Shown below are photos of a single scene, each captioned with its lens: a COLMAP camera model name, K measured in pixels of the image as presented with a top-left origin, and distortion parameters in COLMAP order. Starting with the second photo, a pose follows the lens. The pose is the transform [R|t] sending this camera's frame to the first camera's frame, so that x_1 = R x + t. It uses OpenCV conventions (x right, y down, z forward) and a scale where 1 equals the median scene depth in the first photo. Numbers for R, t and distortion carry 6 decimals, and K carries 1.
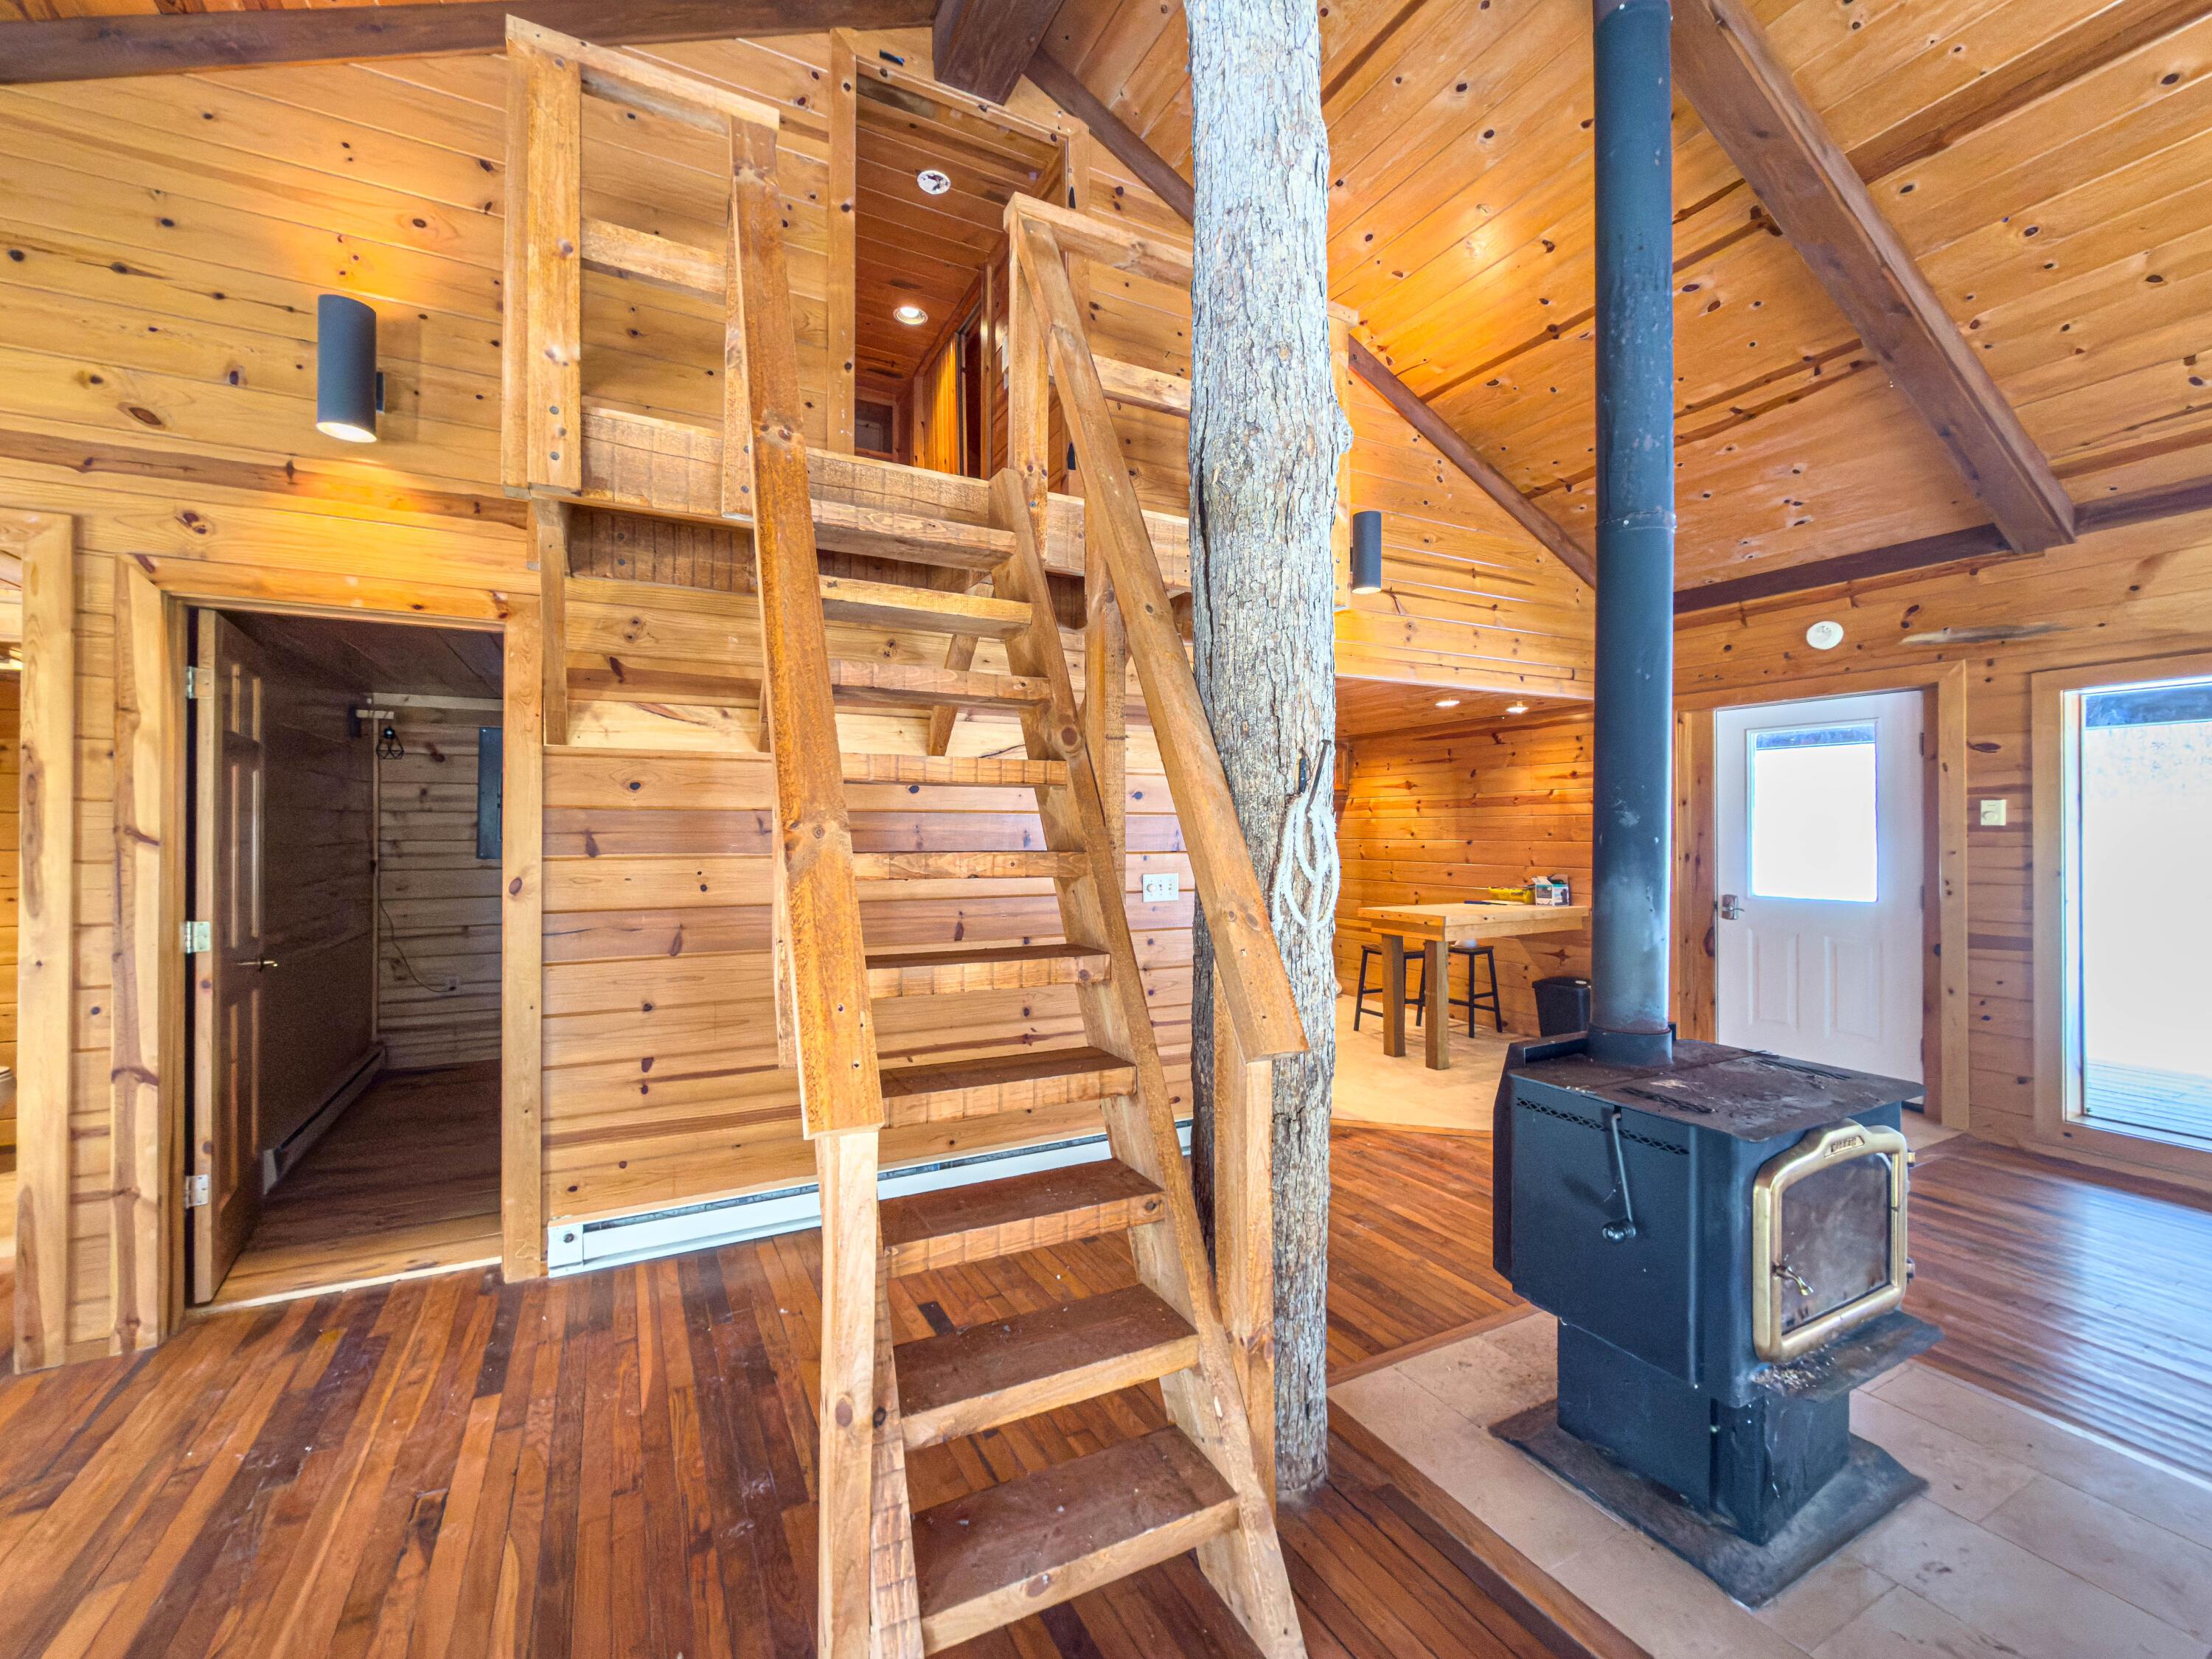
lens RADIAL K [[891.5, 0, 1099.7], [0, 891.5, 829.2], [0, 0, 1]] dist [-0.000915, -0.000163]
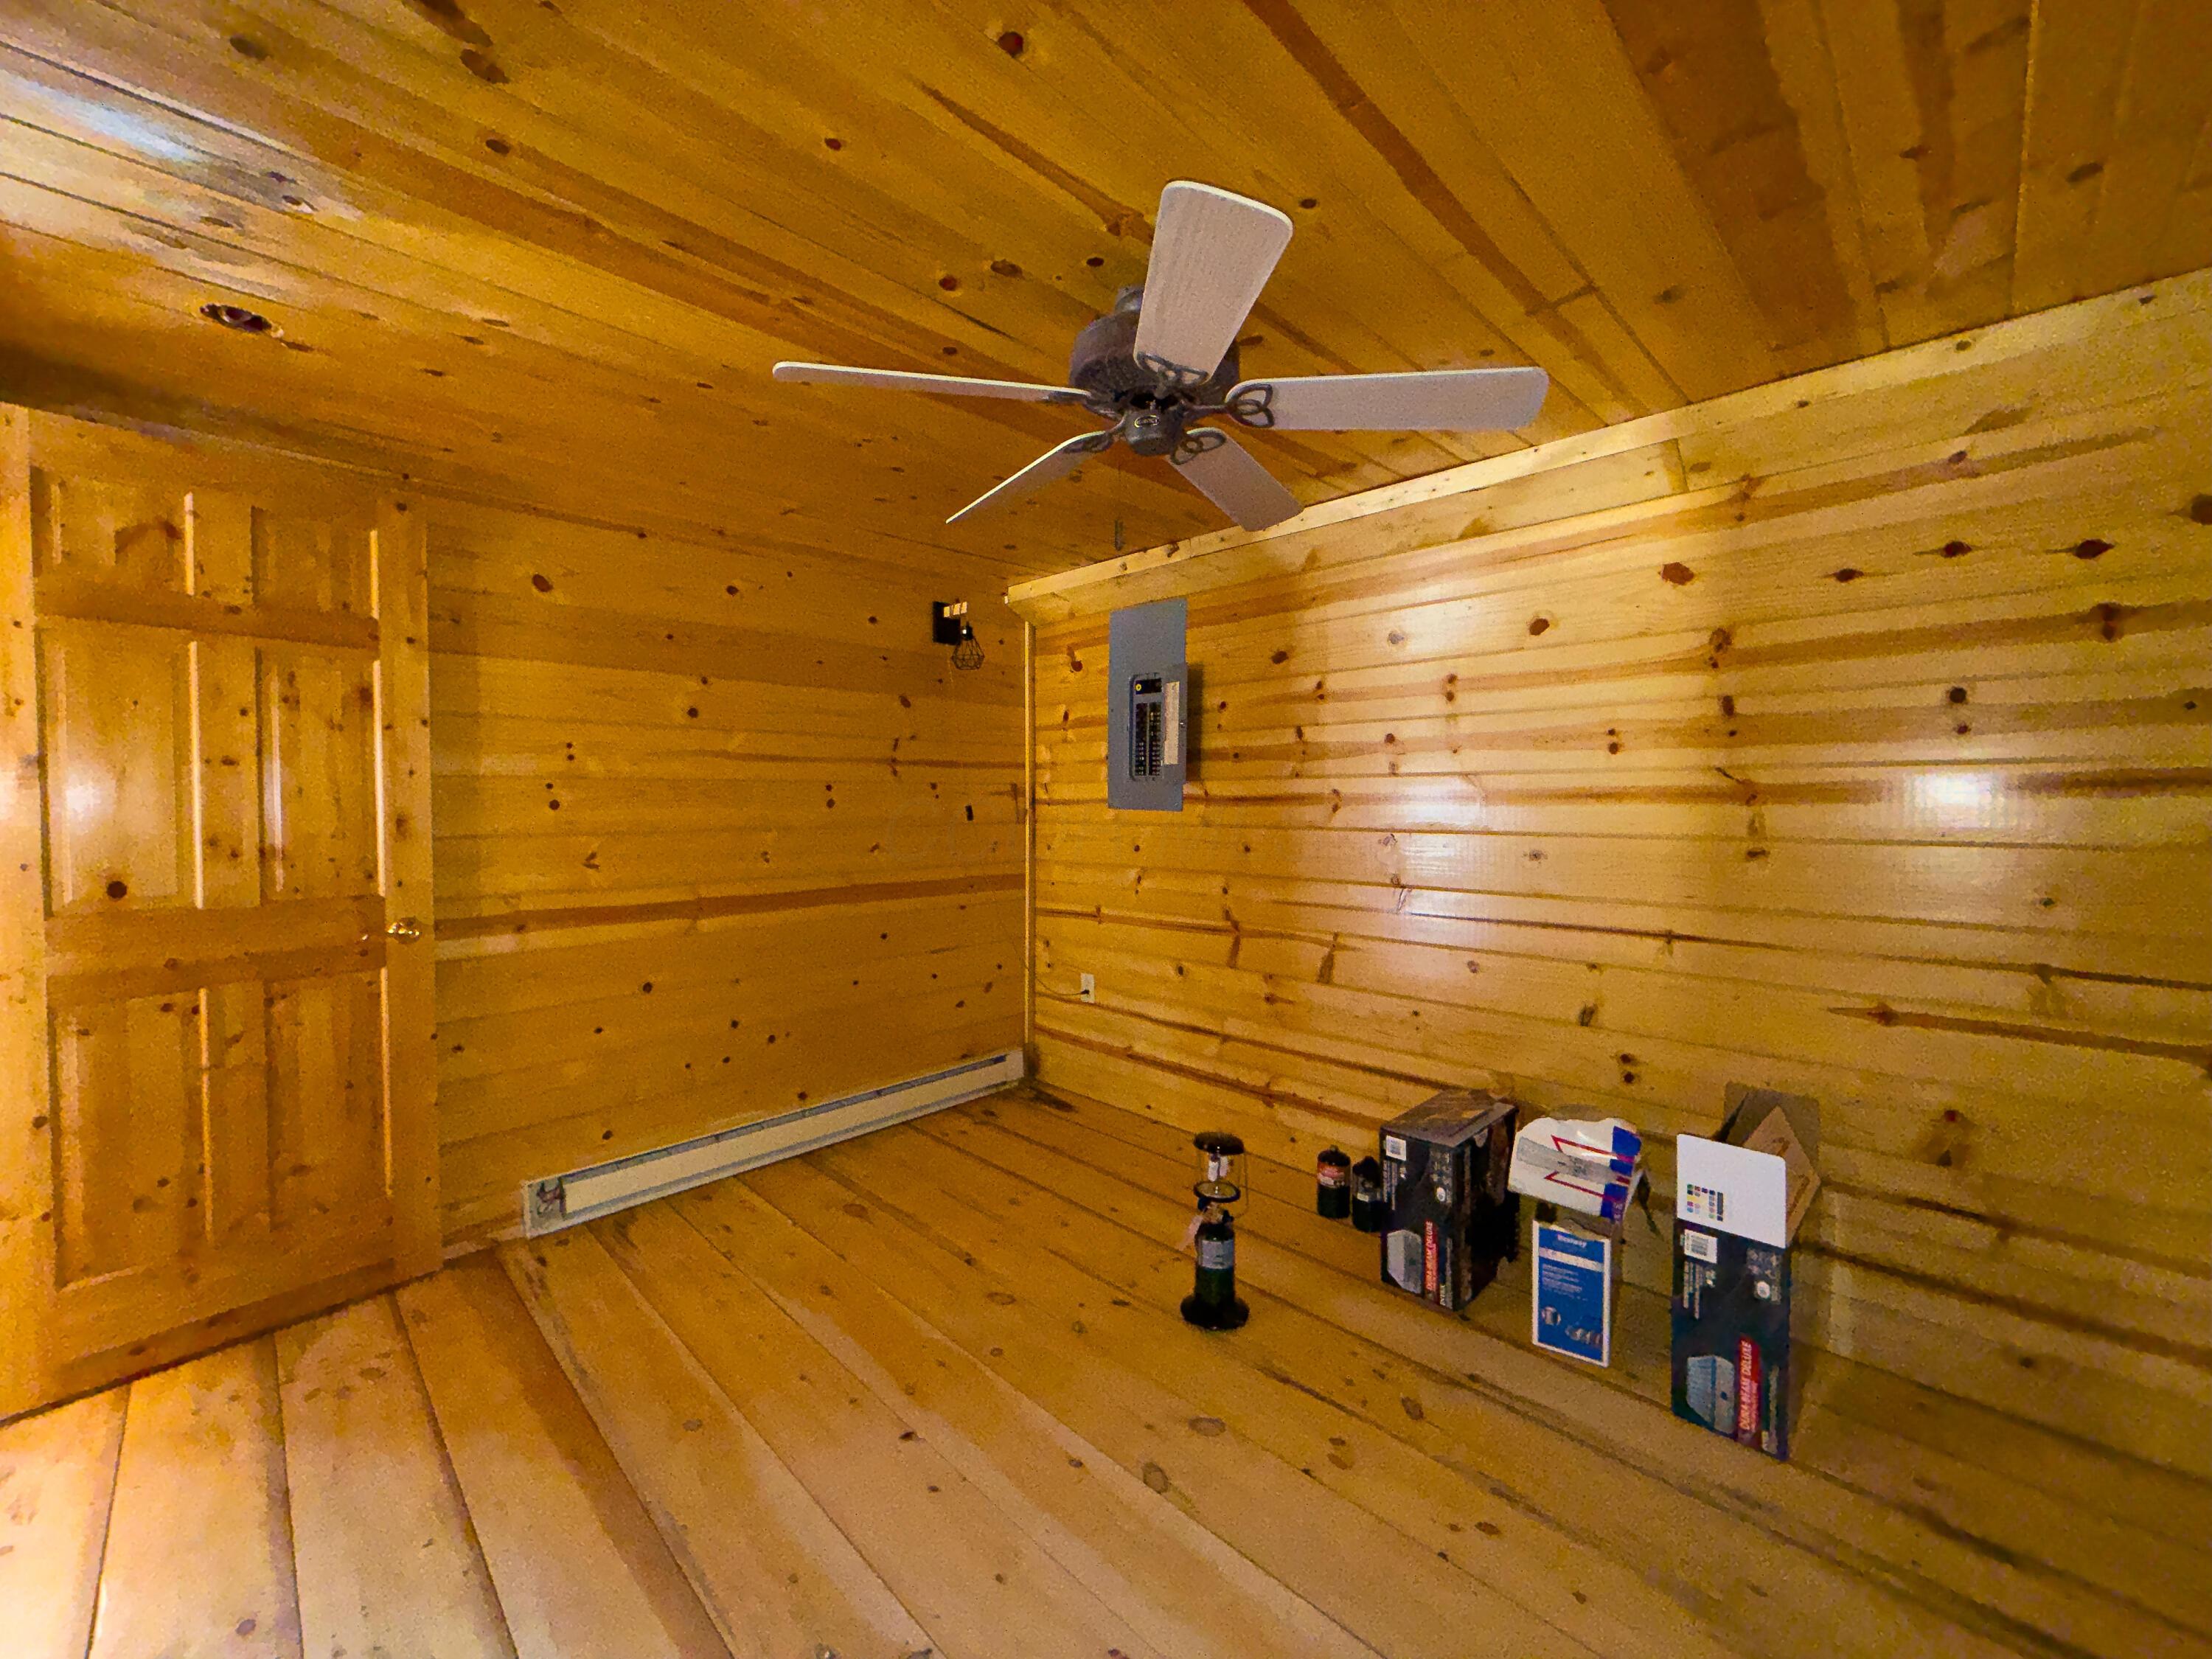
lens RADIAL K [[891.5, 0, 1099.7], [0, 891.5, 829.2], [0, 0, 1]] dist [-0.000915, -0.000163]
pose [[0.278804, 0.028464, -0.959926, -0.051948], [0.002988, 0.999530, 0.030506, 0.028593], [0.960343, -0.011374, 0.278588, 0.826777]]
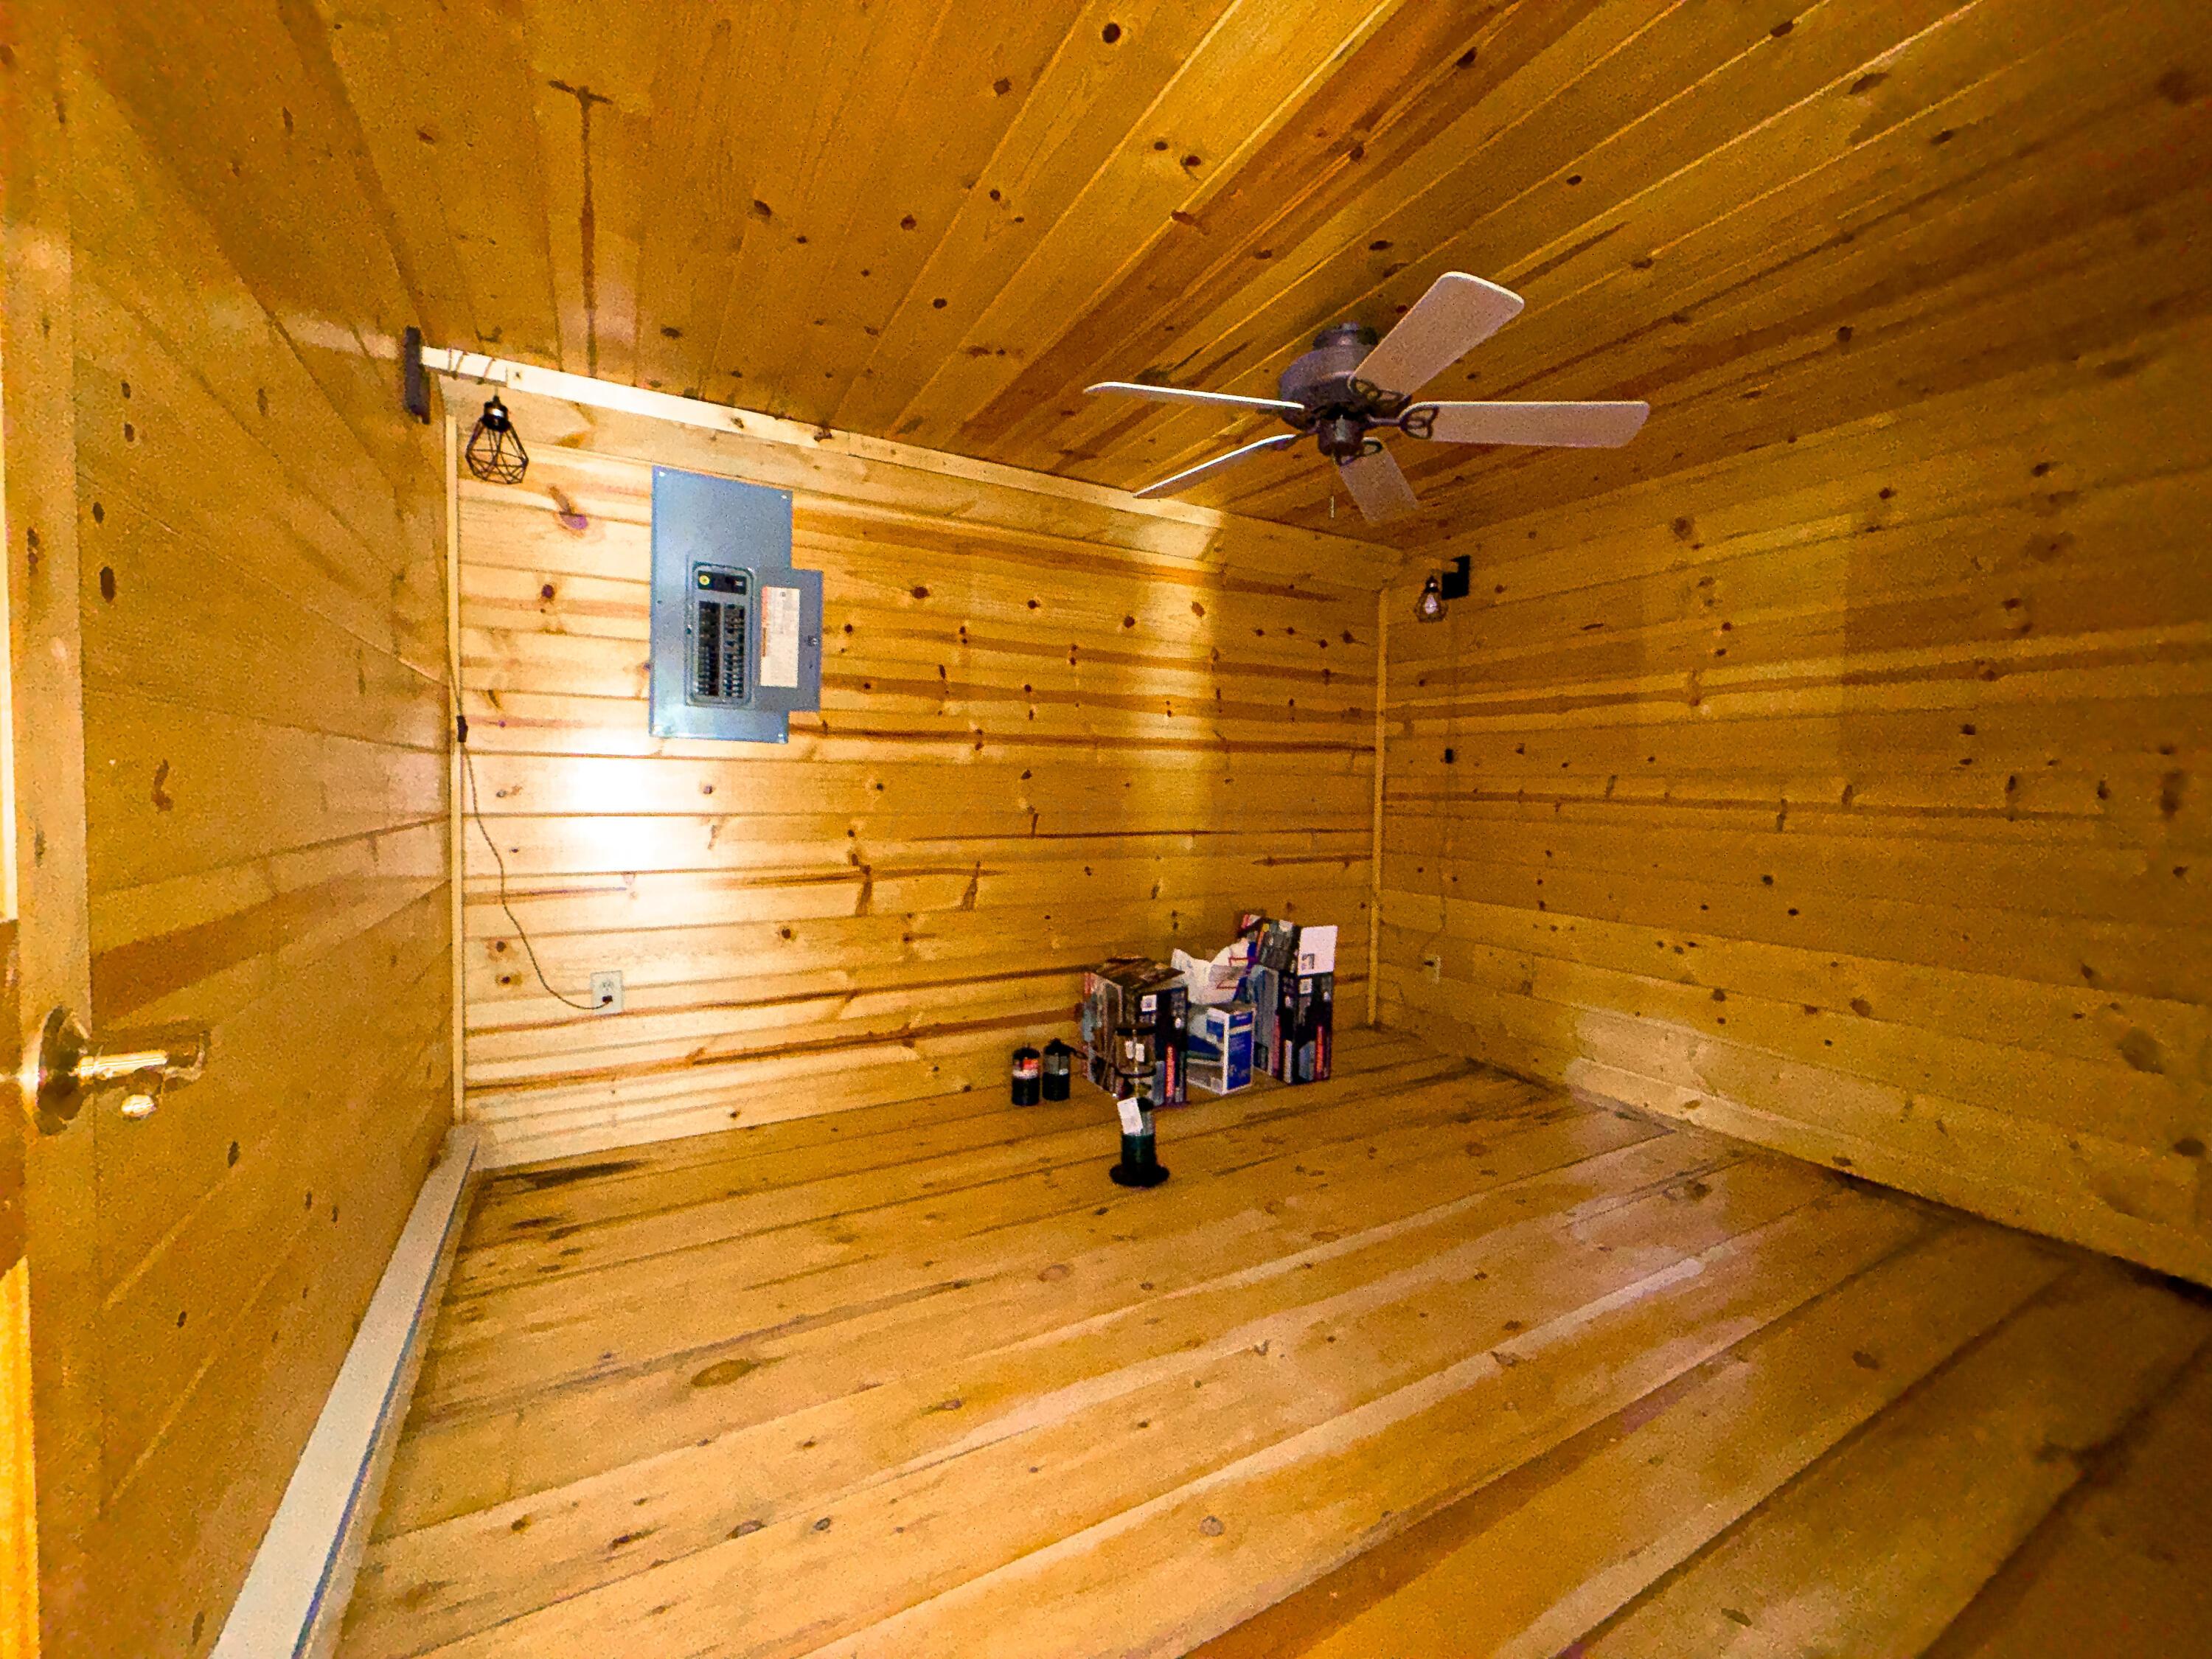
lens RADIAL K [[891.5, 0, 1099.7], [0, 891.5, 829.2], [0, 0, 1]] dist [-0.000915, -0.000163]
pose [[0.999666, 0.008710, 0.024340, -0.476422], [-0.009754, 0.999022, 0.043117, 0.062256], [-0.023941, -0.043340, 0.998774, 0.514439]]
